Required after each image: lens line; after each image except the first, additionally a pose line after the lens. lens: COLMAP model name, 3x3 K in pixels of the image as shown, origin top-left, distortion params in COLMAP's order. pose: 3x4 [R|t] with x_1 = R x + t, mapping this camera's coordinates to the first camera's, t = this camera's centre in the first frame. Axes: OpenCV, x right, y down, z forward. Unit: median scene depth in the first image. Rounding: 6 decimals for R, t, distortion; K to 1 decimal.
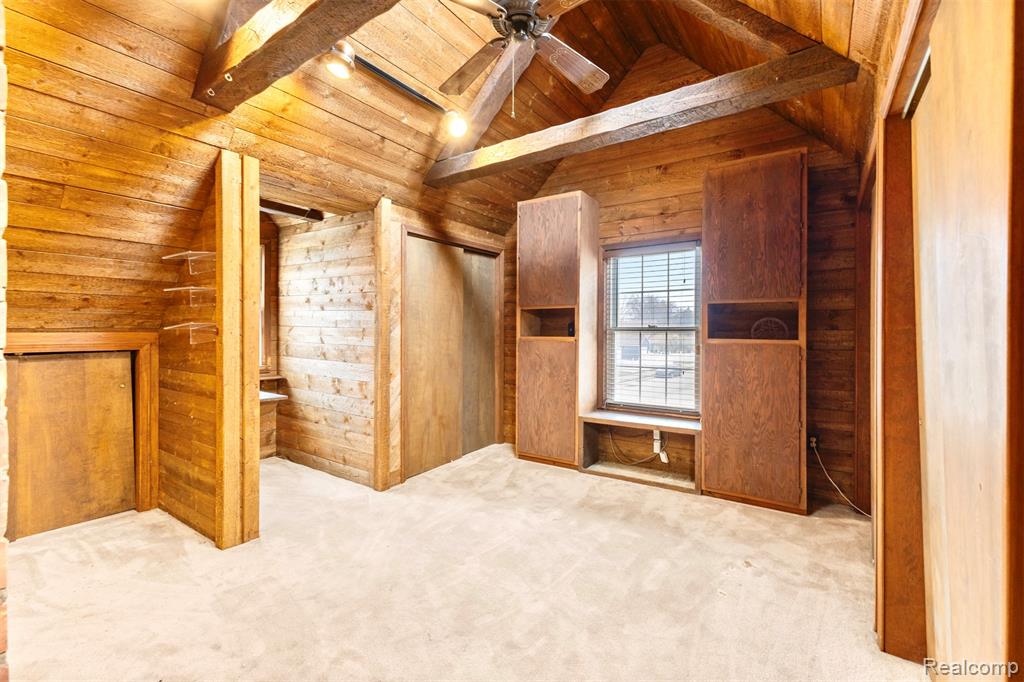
lens RADIAL K [[441.4, 0, 512.4], [0, 441.4, 335.9], [0, 0, 1]] dist [0.003176, -0.000004]
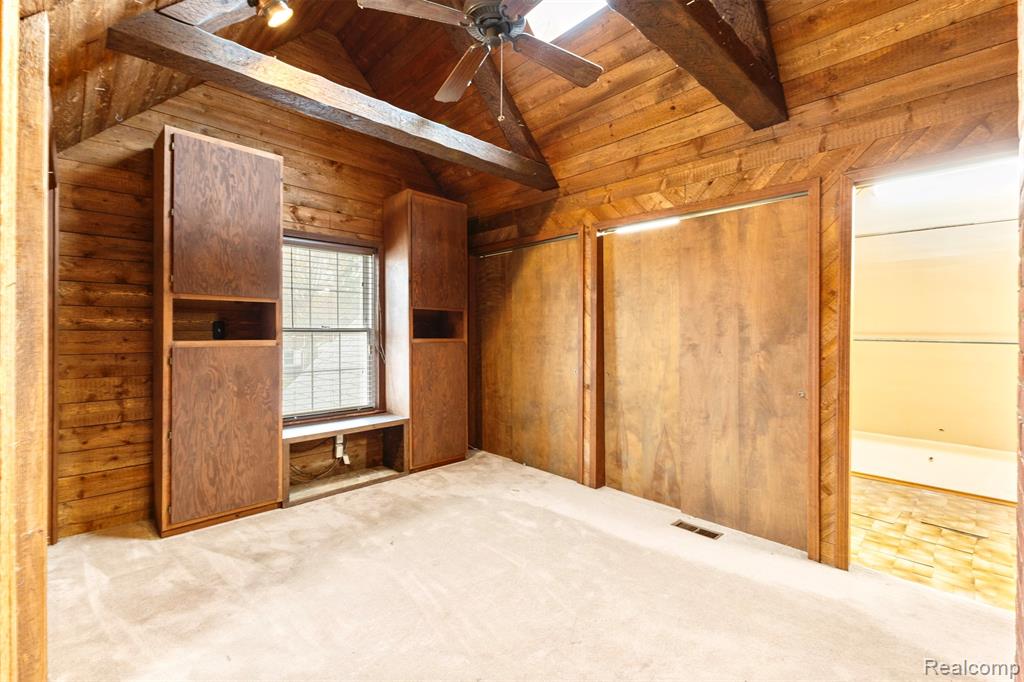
lens RADIAL K [[441.4, 0, 512.7], [0, 441.4, 333.9], [0, 0, 1]] dist [0.003176, -0.000004]
pose [[0.188635, -0.006801, 0.982024, -0.581865], [0.009096, 0.999945, 0.005178, -0.009152], [-0.982005, 0.007955, 0.188687, 0.461523]]
